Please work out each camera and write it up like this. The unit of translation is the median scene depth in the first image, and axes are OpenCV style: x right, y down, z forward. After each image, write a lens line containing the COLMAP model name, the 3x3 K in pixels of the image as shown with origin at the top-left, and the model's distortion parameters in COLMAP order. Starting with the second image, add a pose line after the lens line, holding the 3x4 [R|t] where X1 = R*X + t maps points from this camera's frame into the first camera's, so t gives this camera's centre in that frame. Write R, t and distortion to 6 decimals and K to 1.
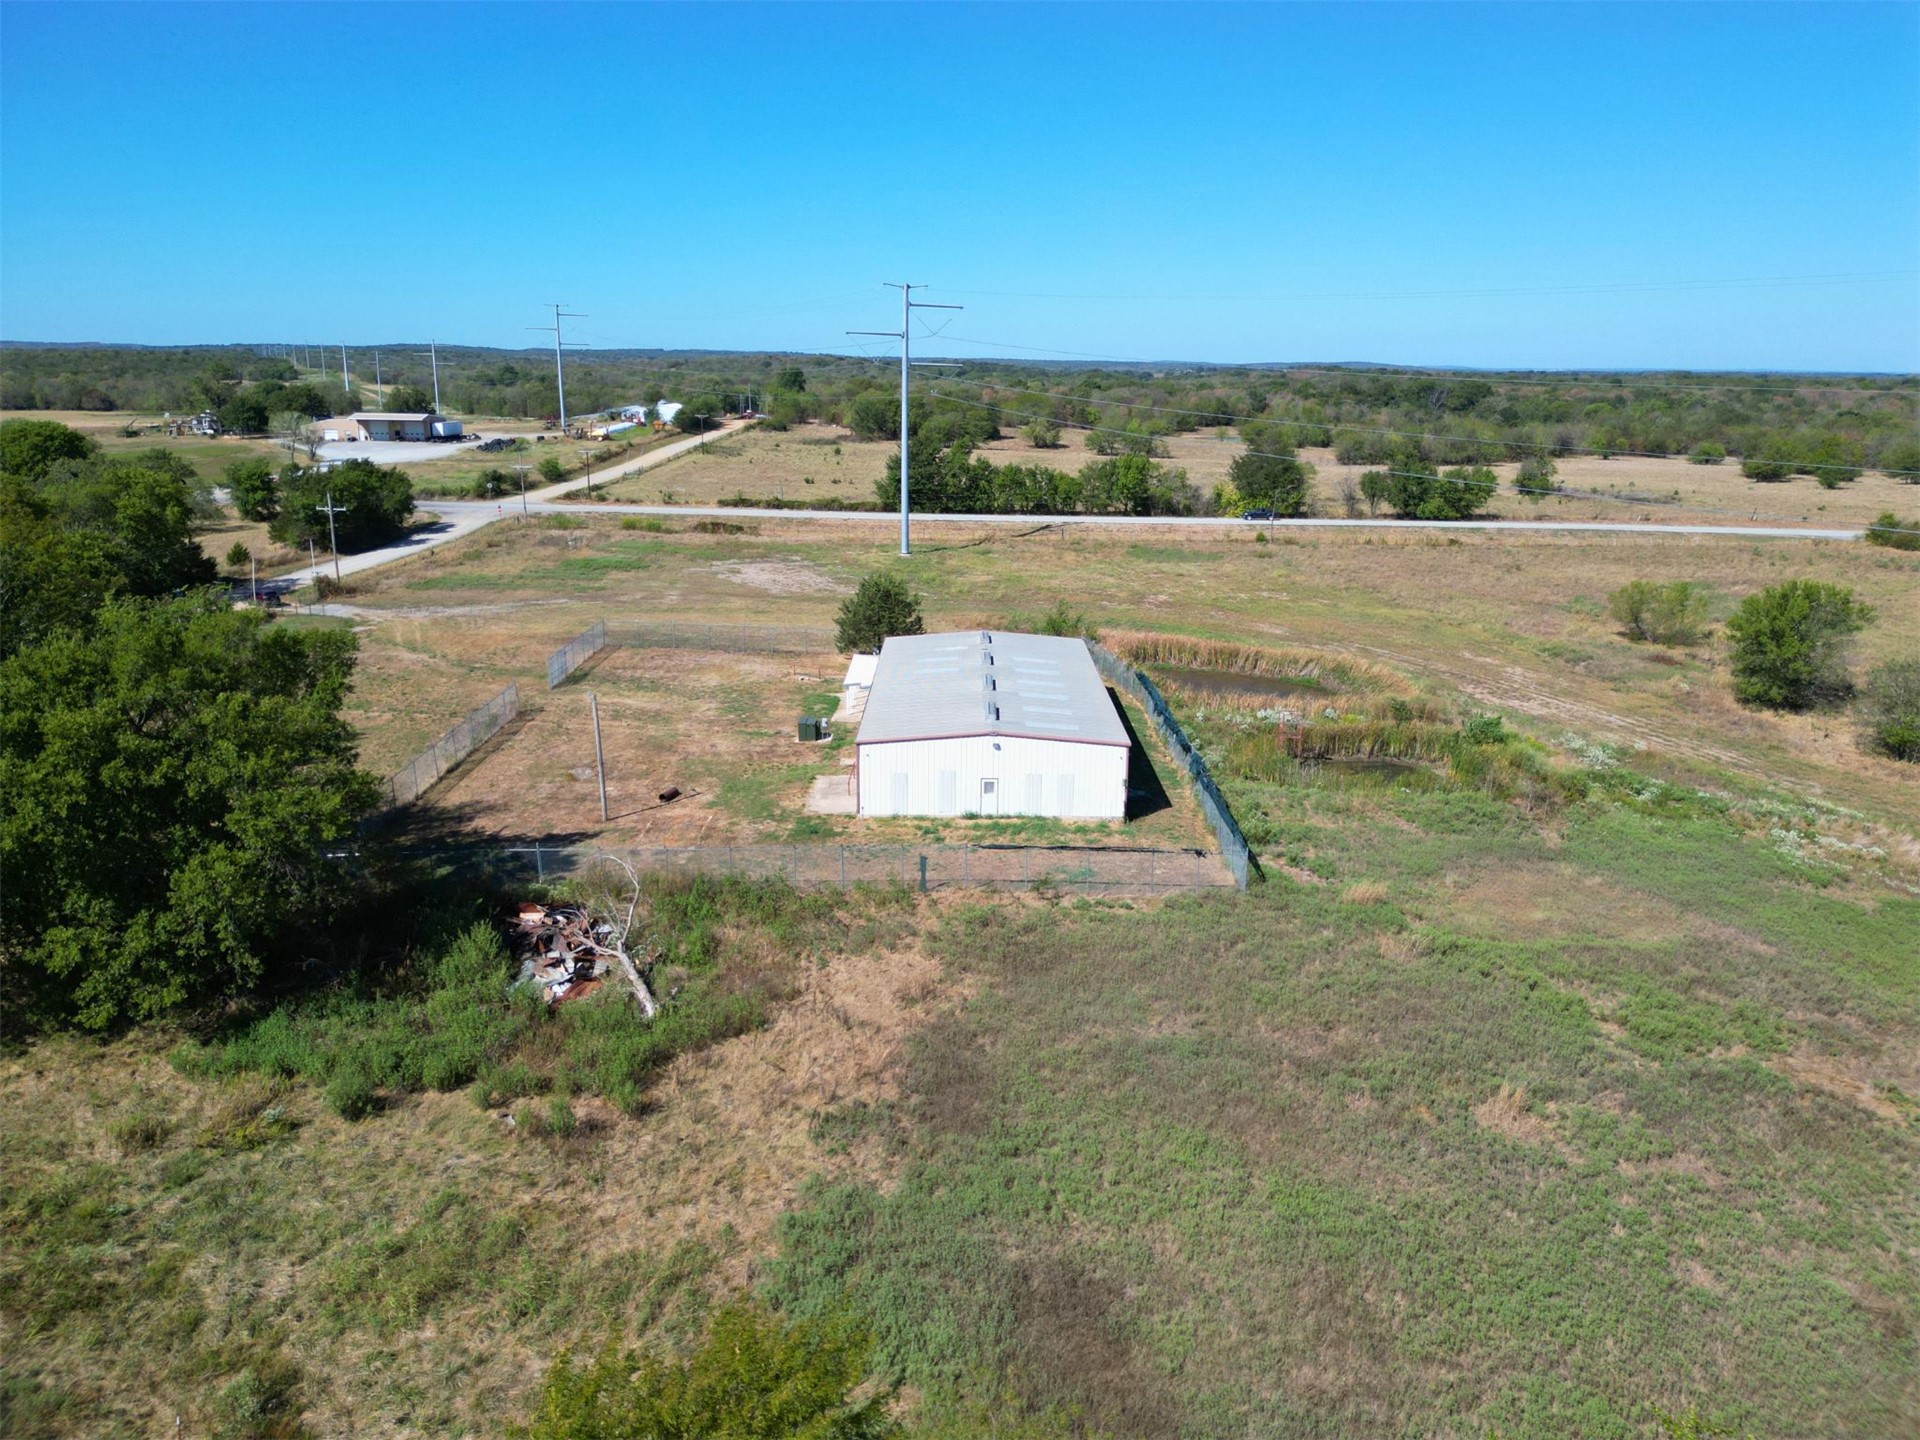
lens RADIAL K [[1344.3, 0, 945.7], [0, 1344.3, 718.3], [0, 0, 1]] dist [0.059973, -0.050120]
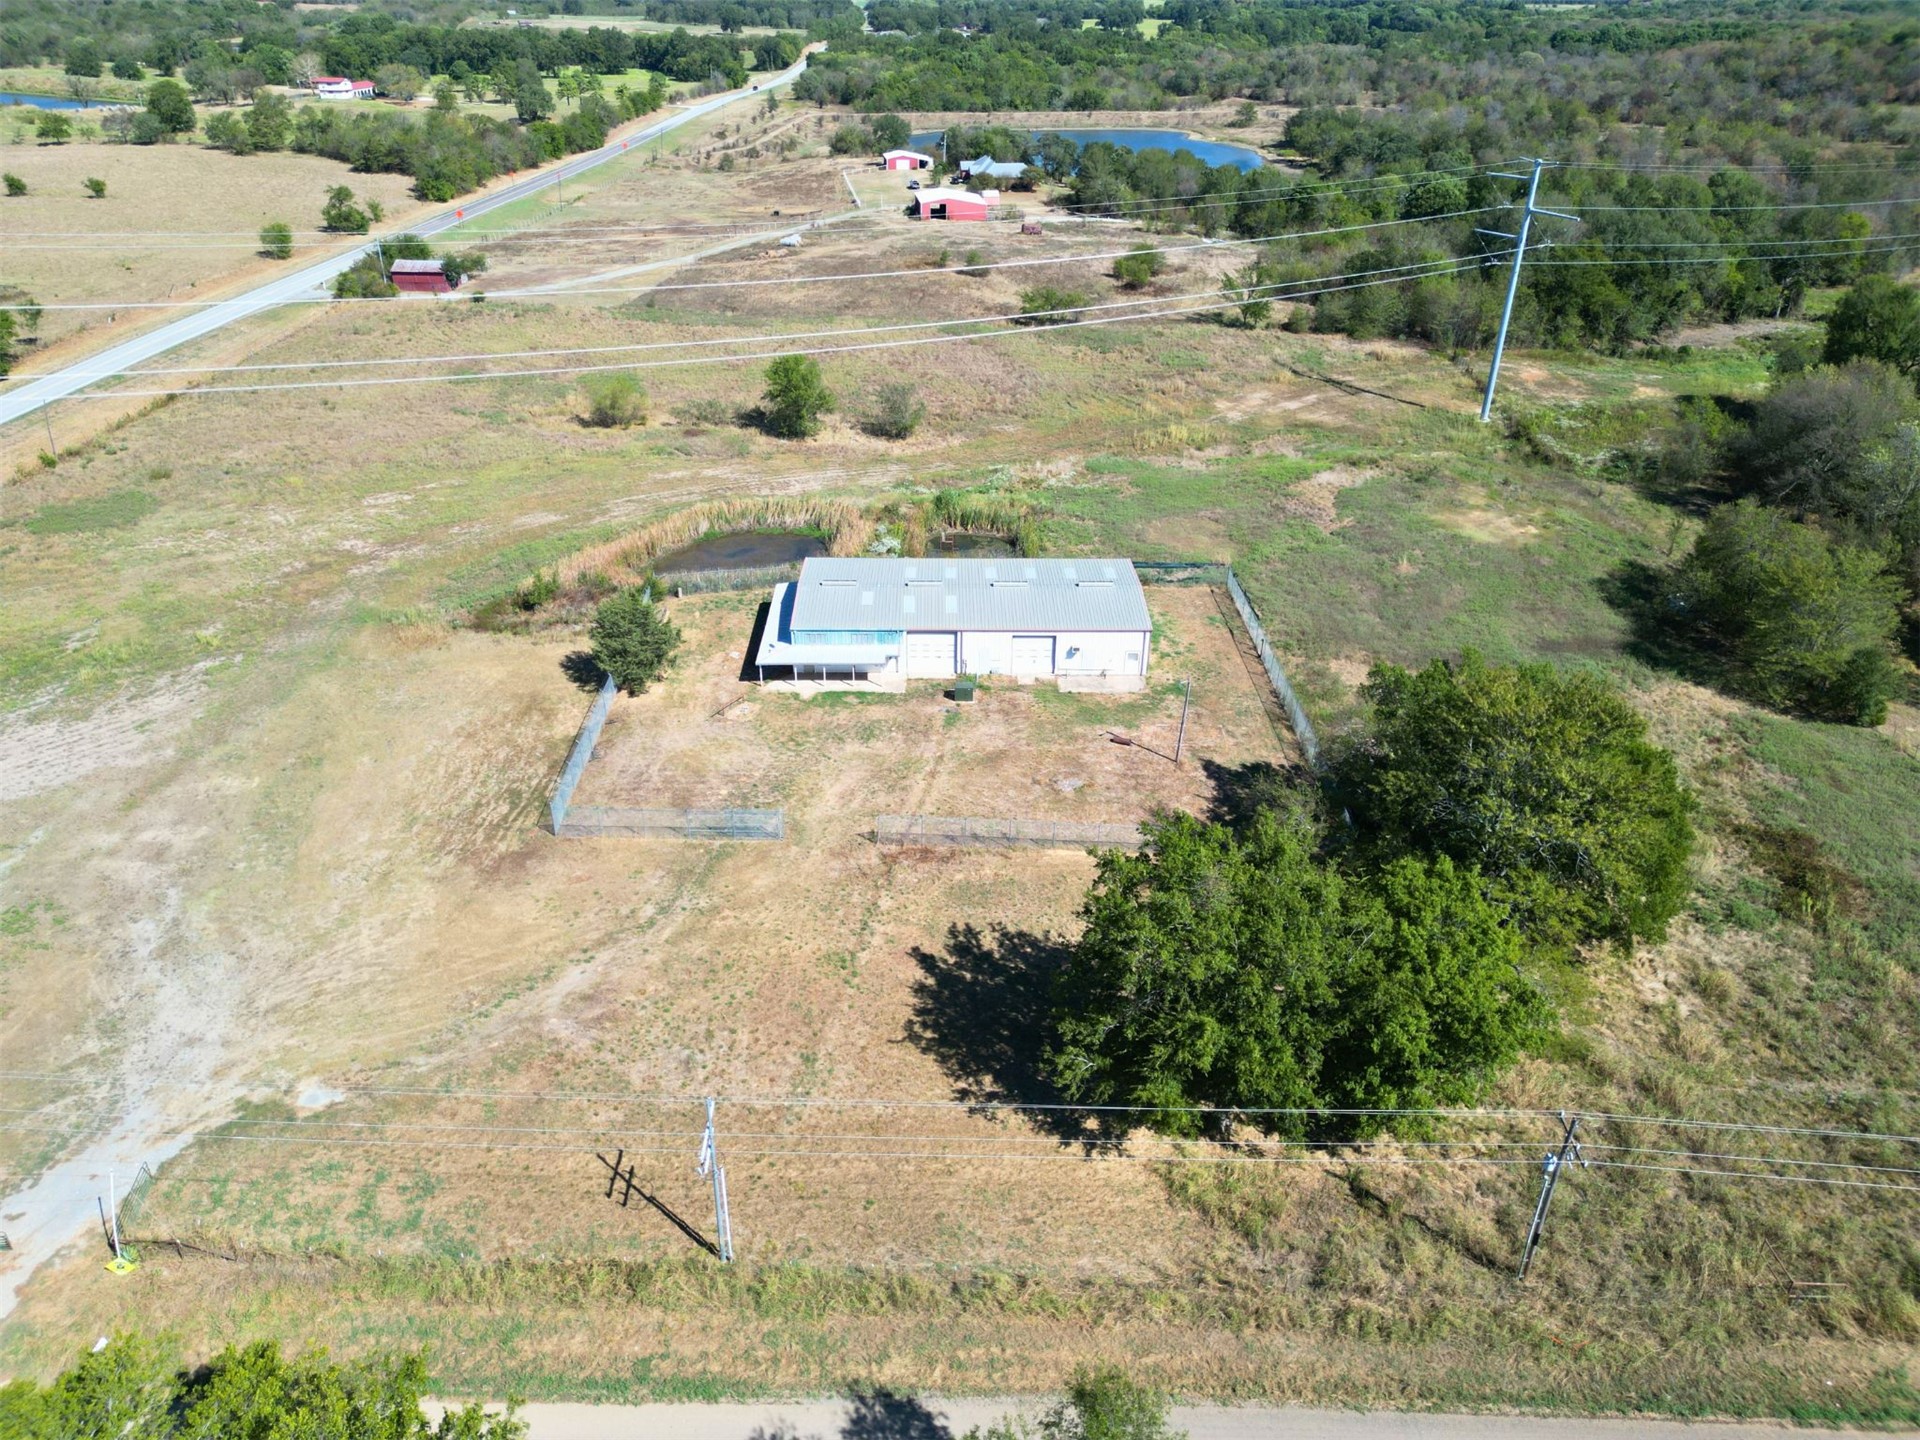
lens RADIAL K [[1344.3, 0, 965.5], [0, 1344.3, 724.0], [0, 0, 1]] dist [0.059973, -0.050120]
pose [[-0.022777, -0.500801, 0.865263, -0.590102], [0.239300, 0.837597, 0.491087, -0.284463], [-0.970679, 0.218243, 0.100764, 0.444266]]
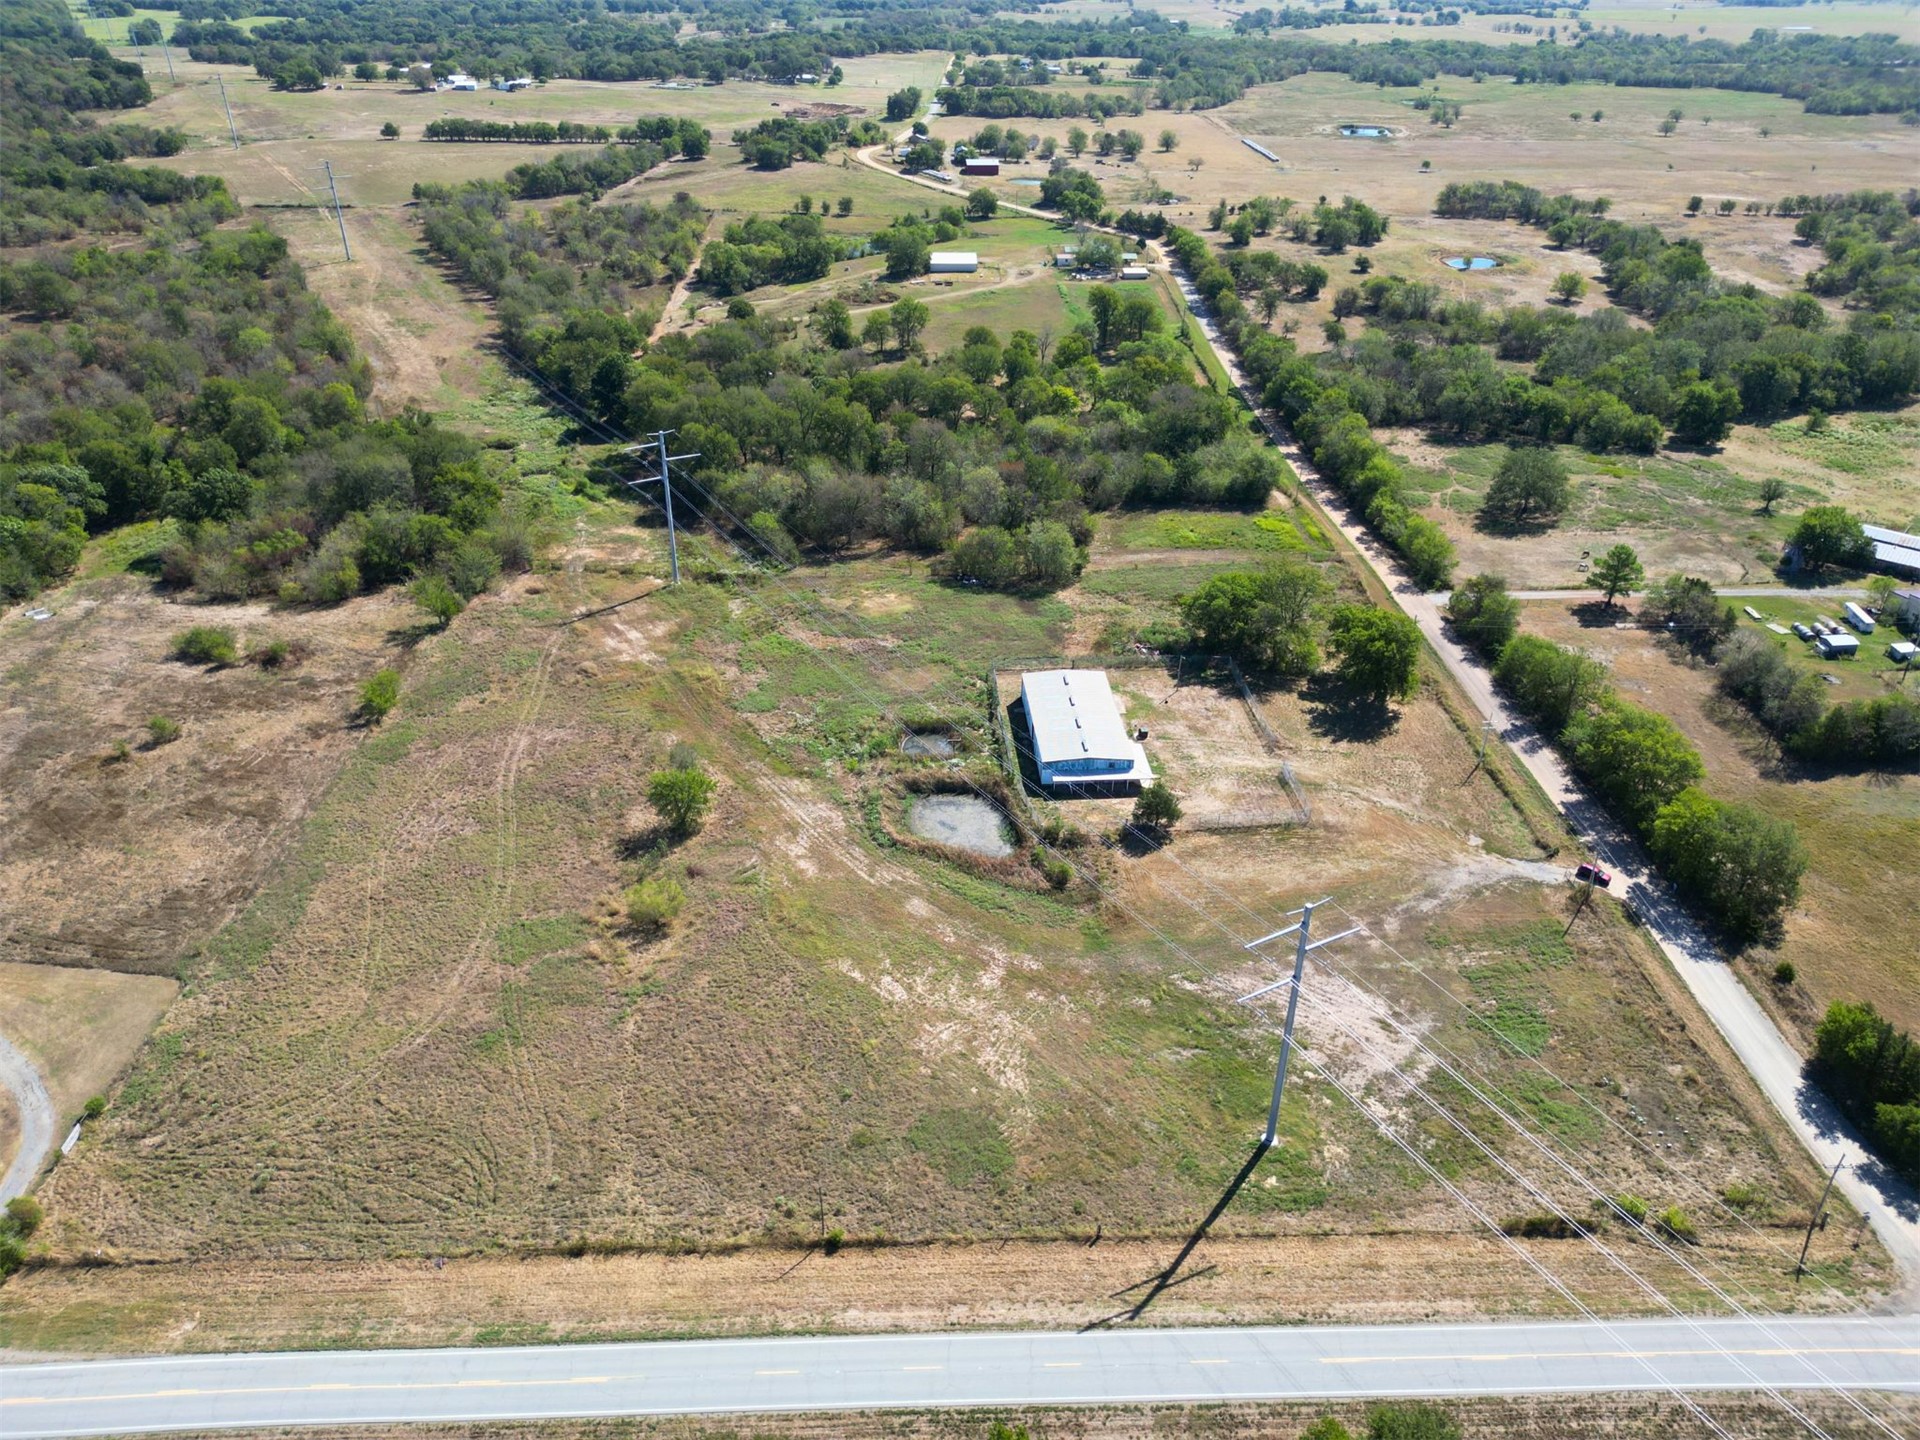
lens RADIAL K [[1344.3, 0, 946.1], [0, 1344.3, 716.3], [0, 0, 1]] dist [0.059973, -0.050120]
pose [[-0.997405, 0.015068, -0.070398, 0.229062], [-0.038706, 0.712262, 0.700846, -0.908783], [0.060702, 0.701752, -0.709830, 1.401350]]
